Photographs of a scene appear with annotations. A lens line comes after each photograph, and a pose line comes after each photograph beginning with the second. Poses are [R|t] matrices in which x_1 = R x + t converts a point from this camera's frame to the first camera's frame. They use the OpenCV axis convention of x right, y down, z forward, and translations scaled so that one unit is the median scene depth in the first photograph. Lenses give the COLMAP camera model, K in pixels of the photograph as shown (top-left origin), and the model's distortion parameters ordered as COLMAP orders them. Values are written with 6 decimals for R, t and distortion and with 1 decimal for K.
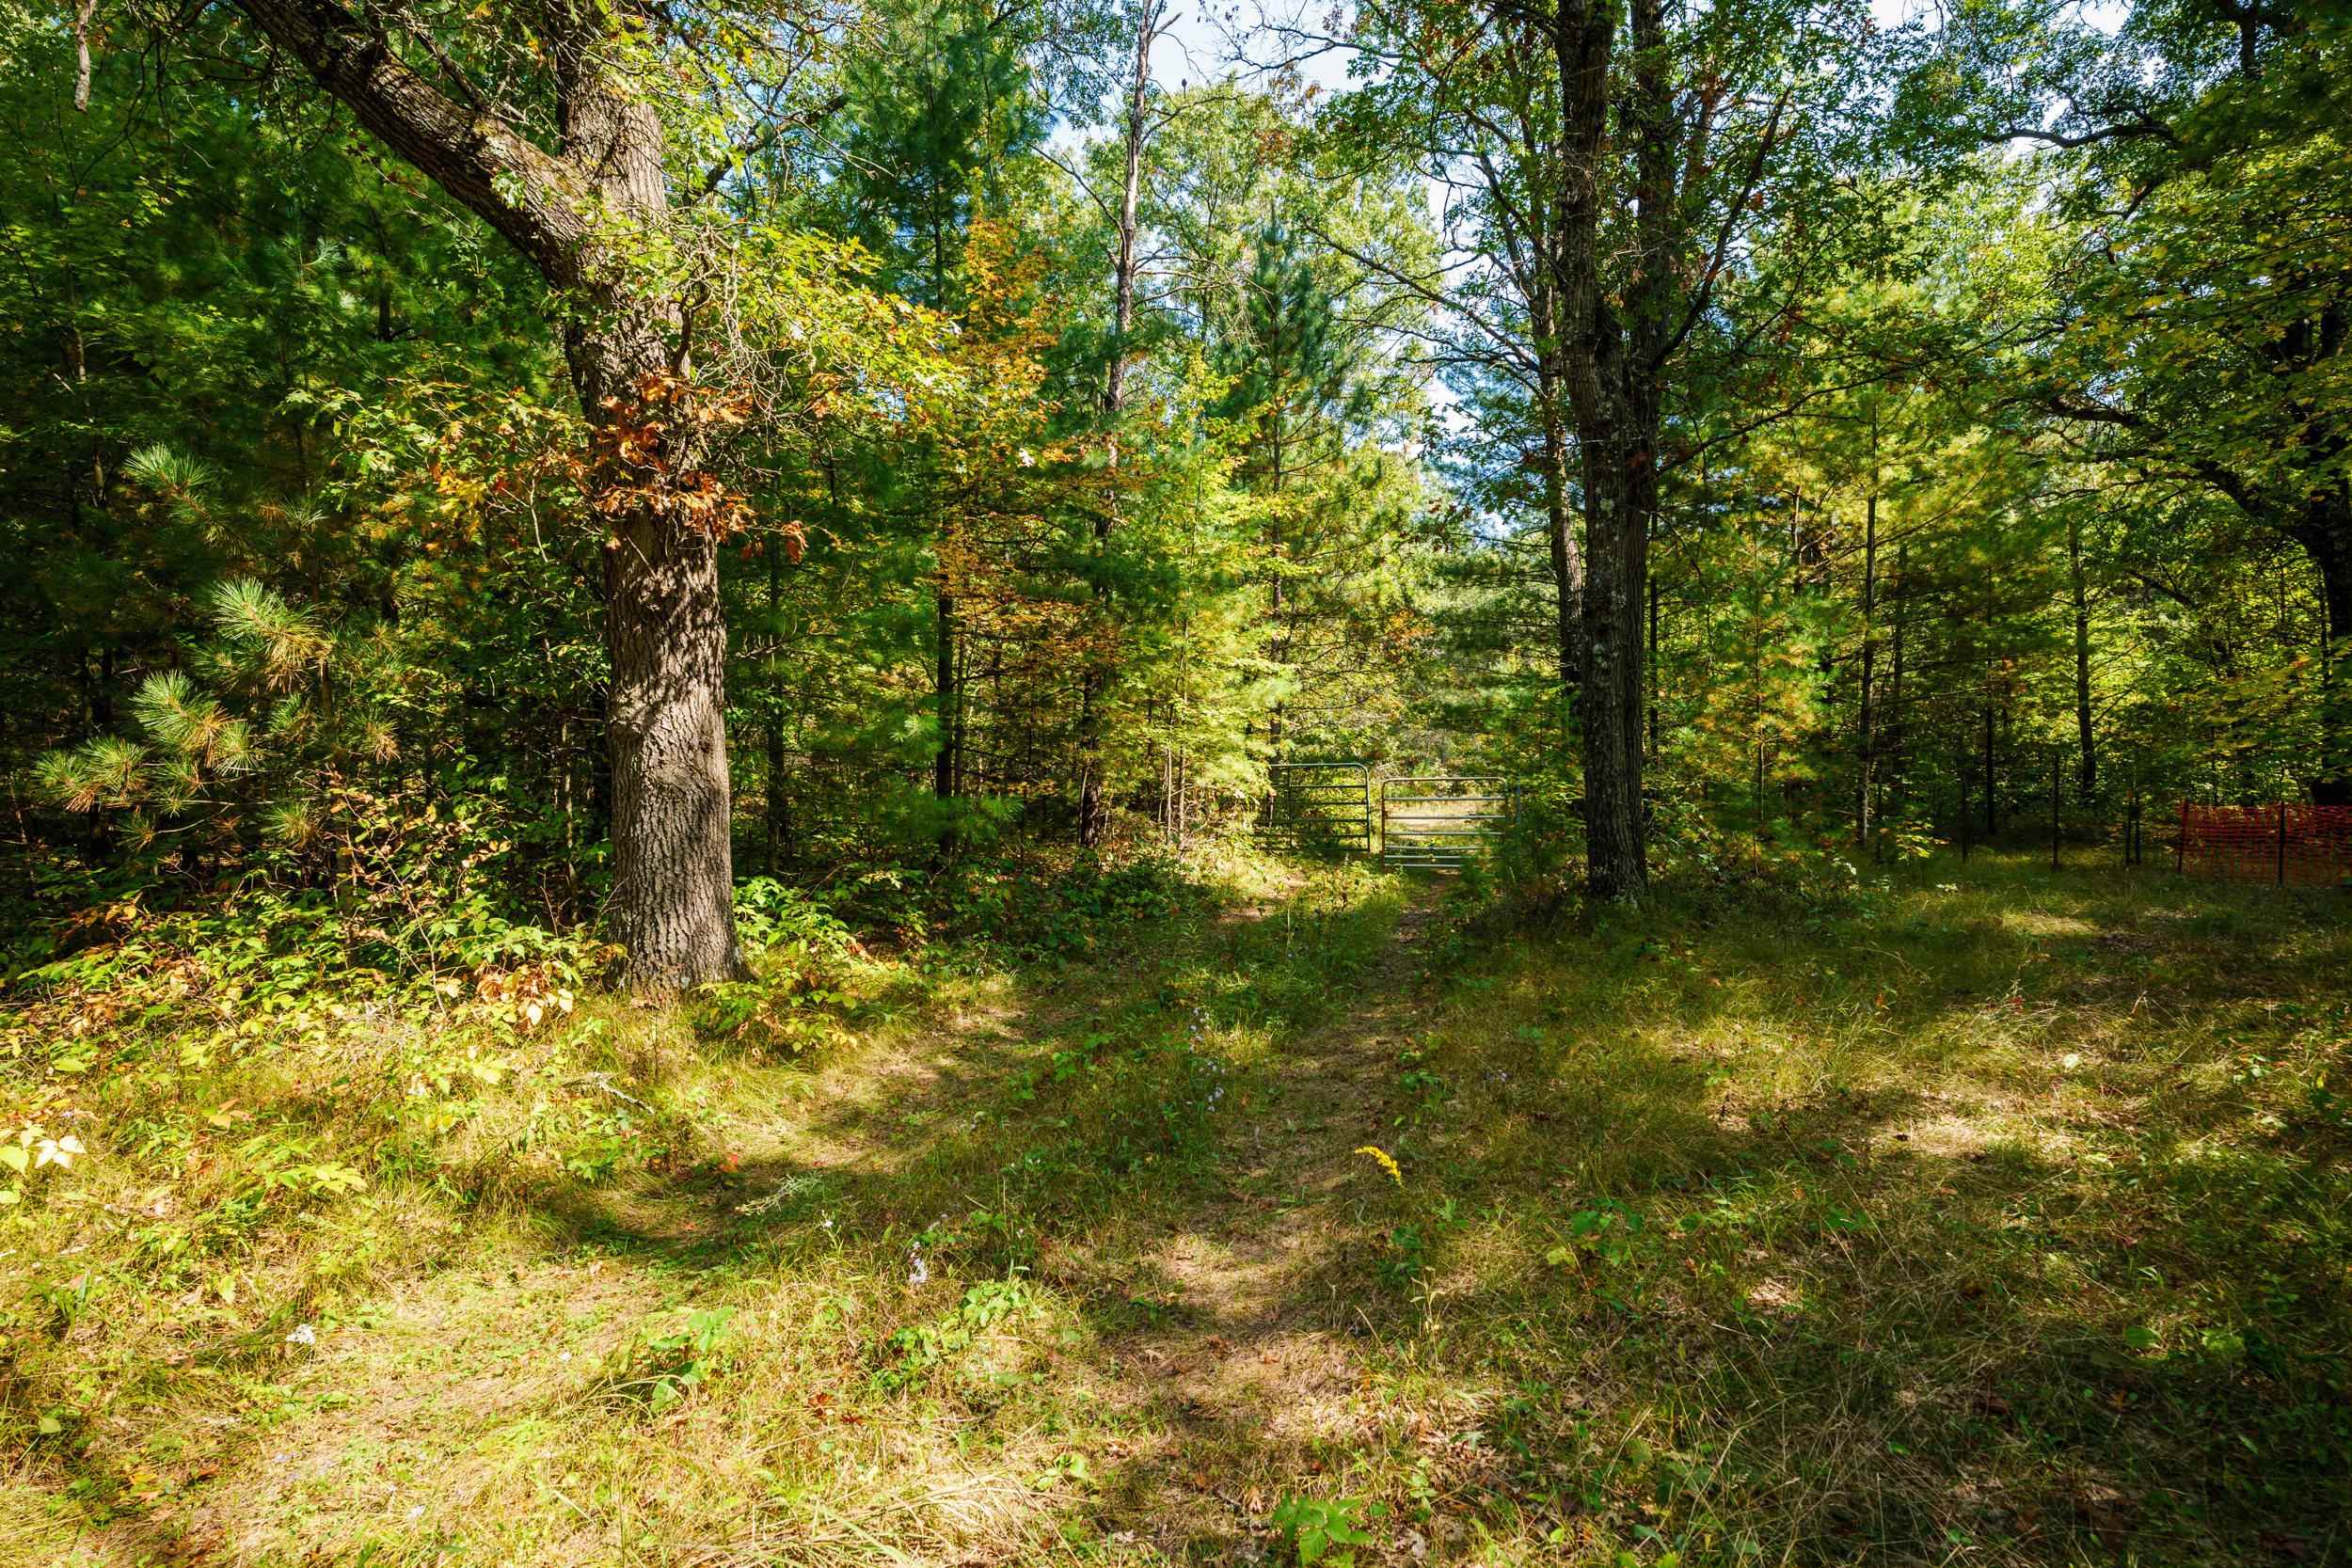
lens RADIAL K [[1111.9, 0, 1176.0], [0, 1111.9, 784.0], [0, 0, 1]] dist [0.000779, 0.000092]
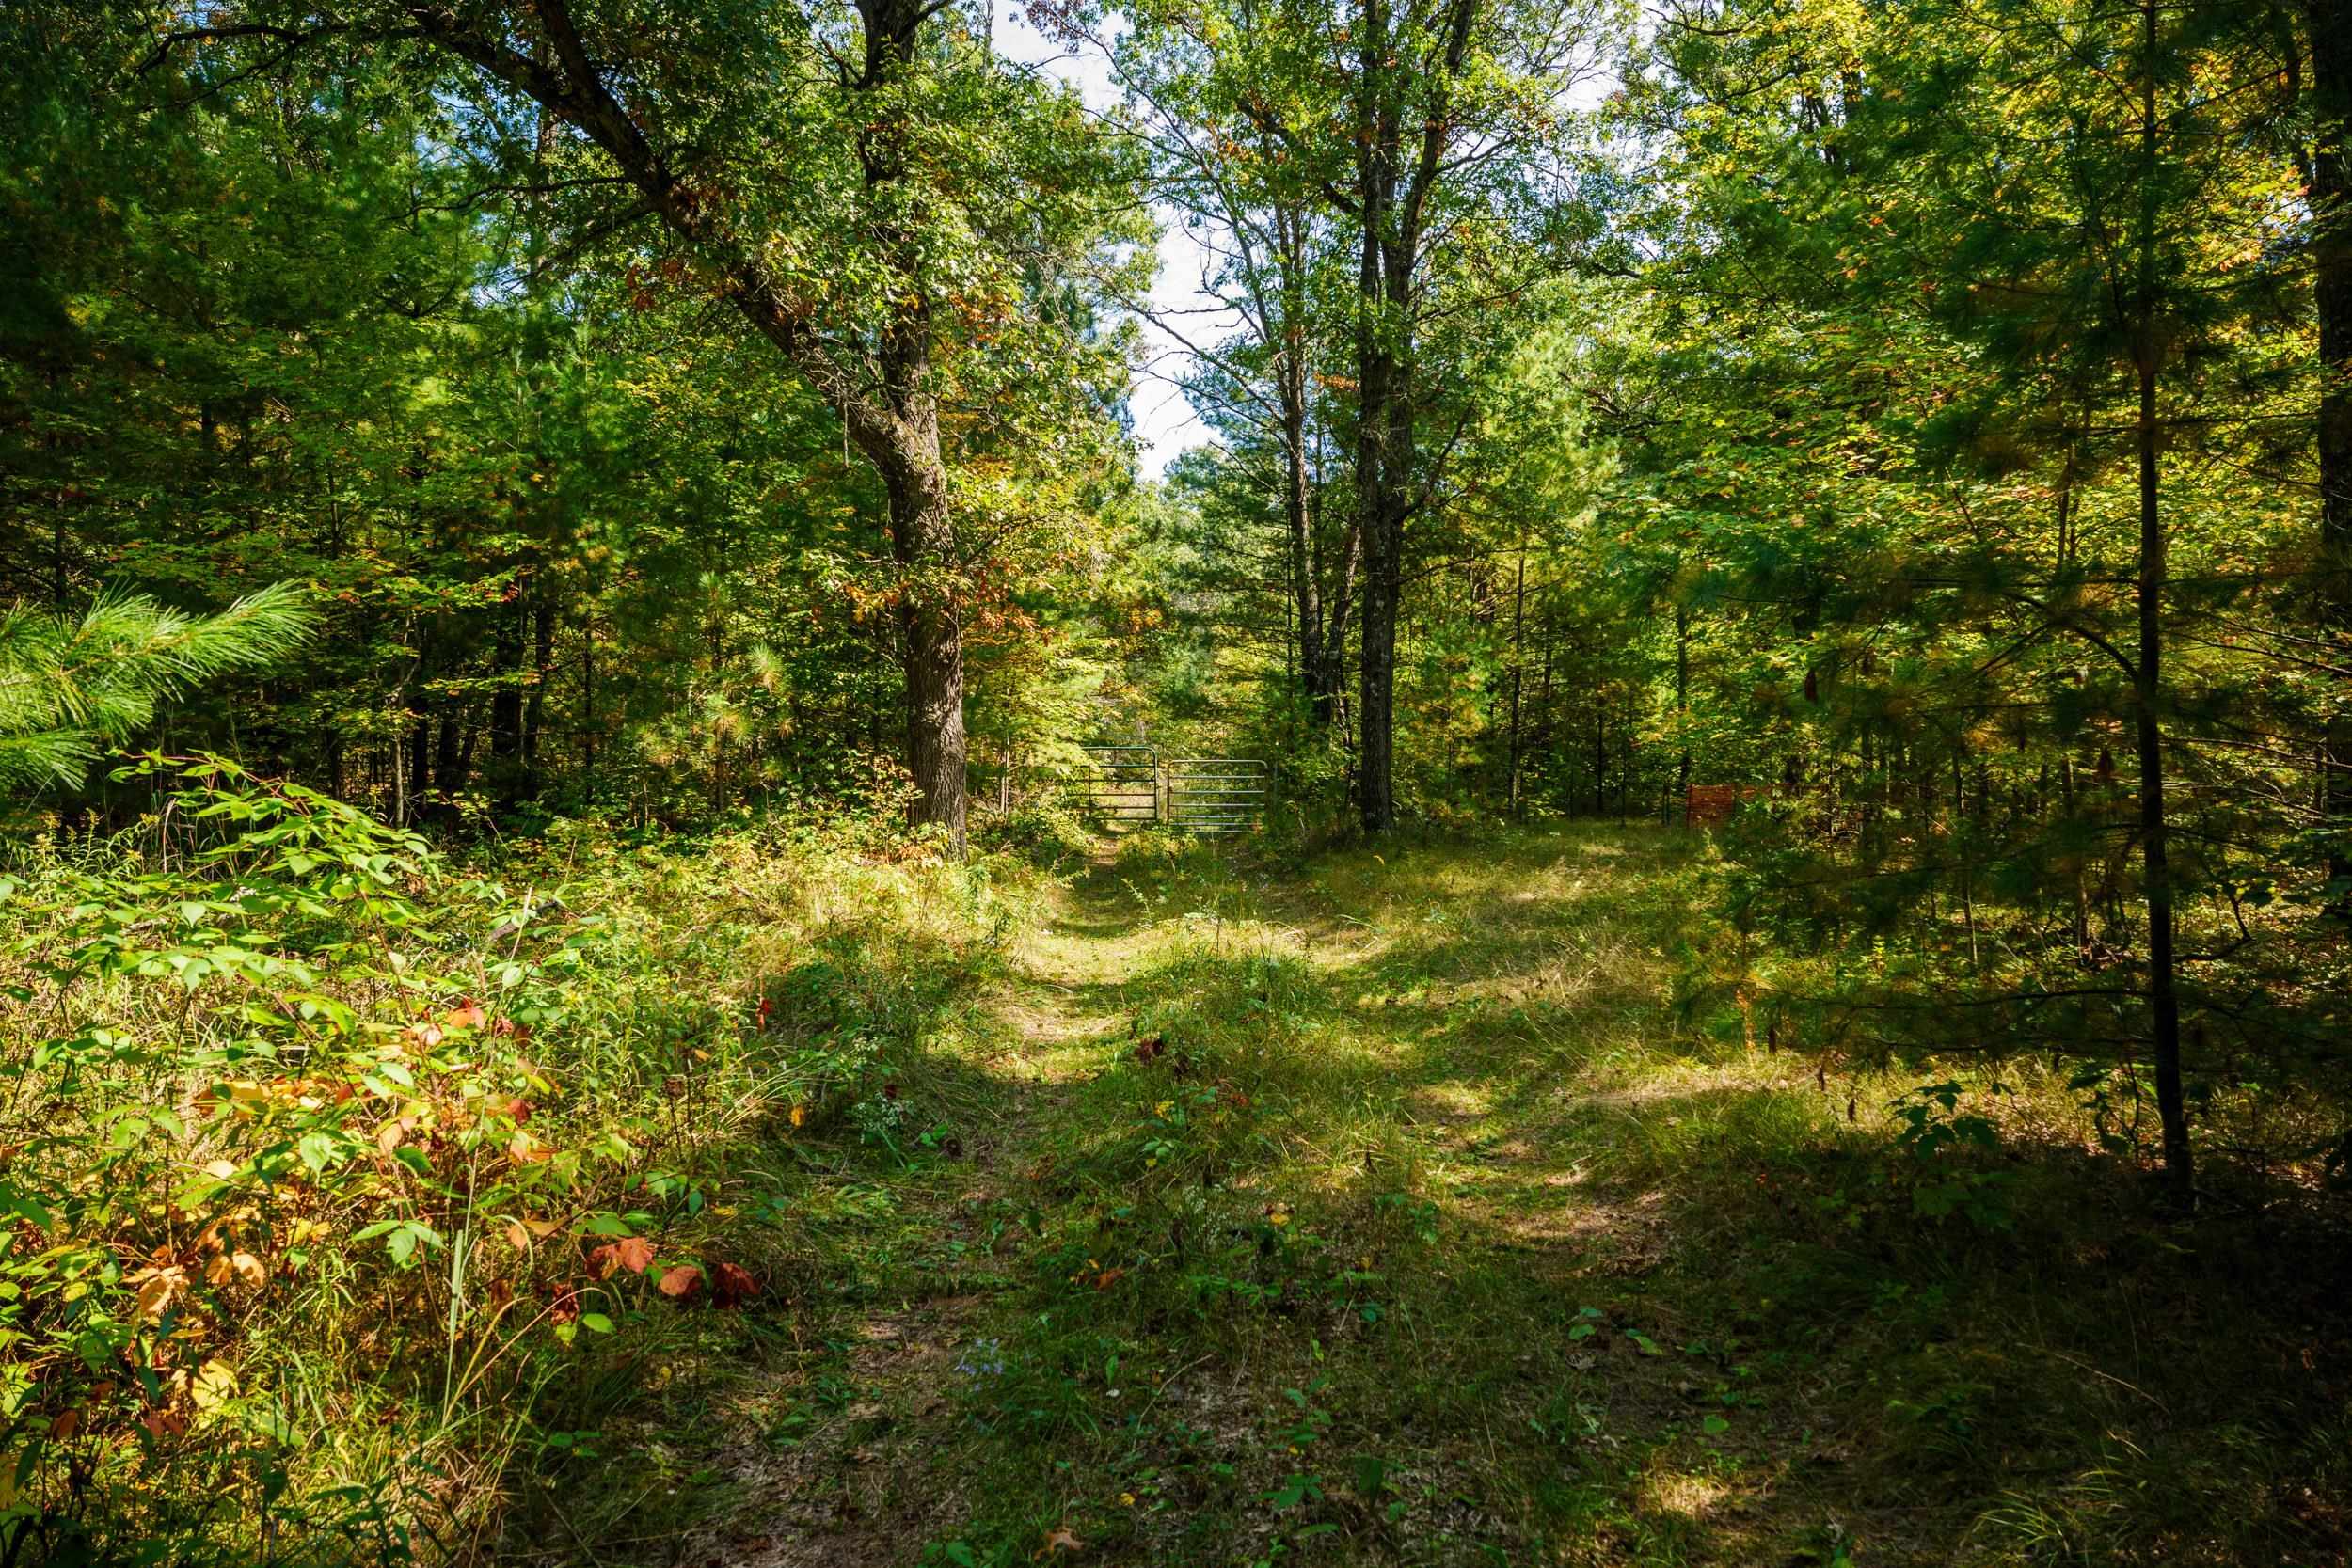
lens RADIAL K [[1481.4, 0, 1176.0], [0, 1481.4, 784.0], [0, 0, 1]] dist [-0.000419, -0.000039]
pose [[0.948909, 0.009866, 0.315396, -0.455393], [-0.012649, 0.999897, 0.006778, 0.014728], [-0.315297, -0.010421, 0.948936, -0.779918]]
